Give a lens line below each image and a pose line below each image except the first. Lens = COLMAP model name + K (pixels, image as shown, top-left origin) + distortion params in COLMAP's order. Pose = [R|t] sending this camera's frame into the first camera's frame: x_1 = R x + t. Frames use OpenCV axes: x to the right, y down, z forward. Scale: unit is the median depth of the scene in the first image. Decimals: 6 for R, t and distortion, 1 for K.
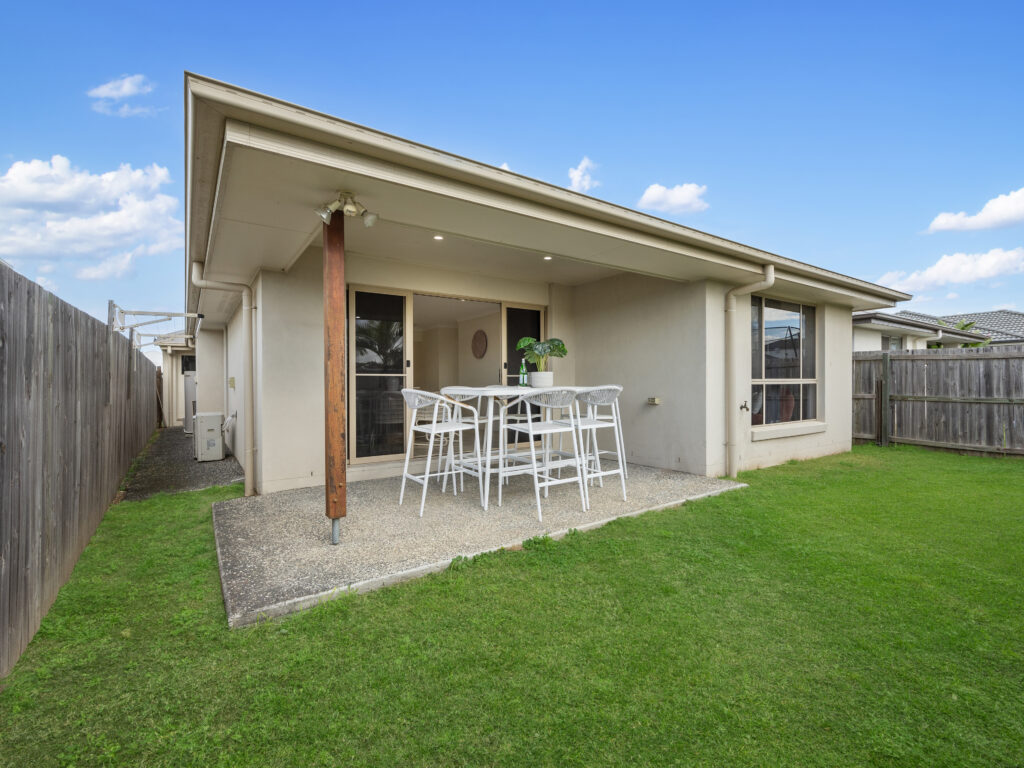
lens RADIAL K [[462.0, 0, 505.8], [0, 462.0, 381.9], [0, 0, 1]] dist [-0.002269, 0.000809]
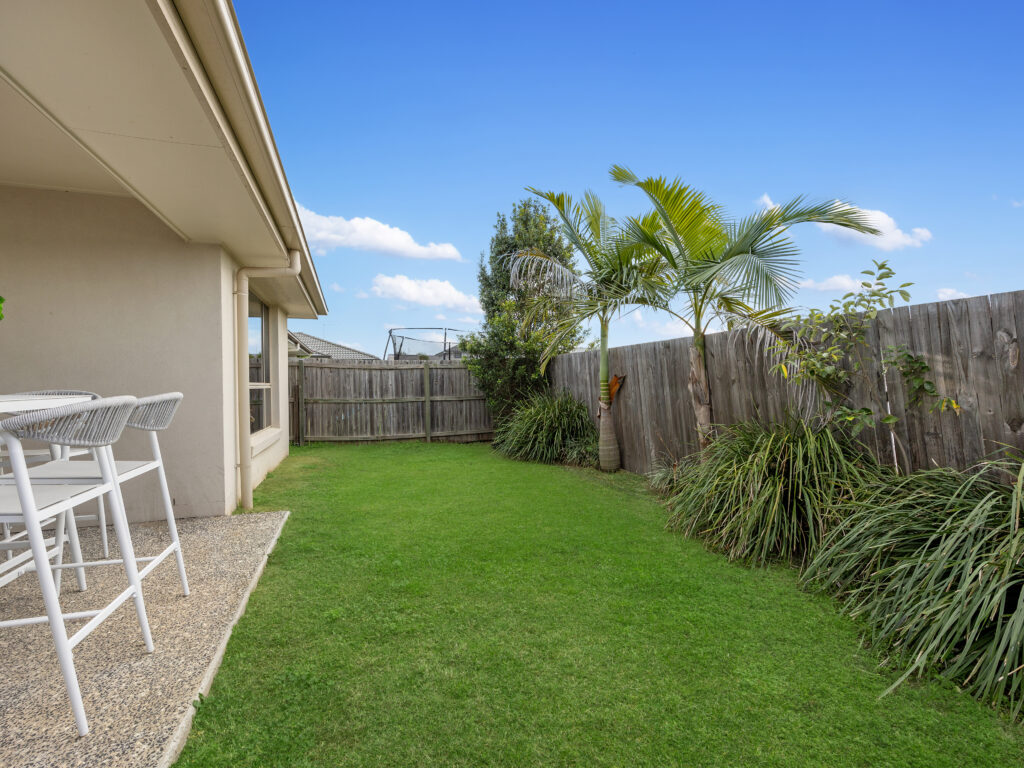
lens RADIAL K [[462.0, 0, 505.4], [0, 462.0, 388.4], [0, 0, 1]] dist [-0.002269, 0.000809]
pose [[0.266706, -0.001044, 0.963777, -0.109622], [-0.003657, 0.999991, 0.002095, 0.000654], [-0.963771, -0.004084, 0.266699, 0.282676]]
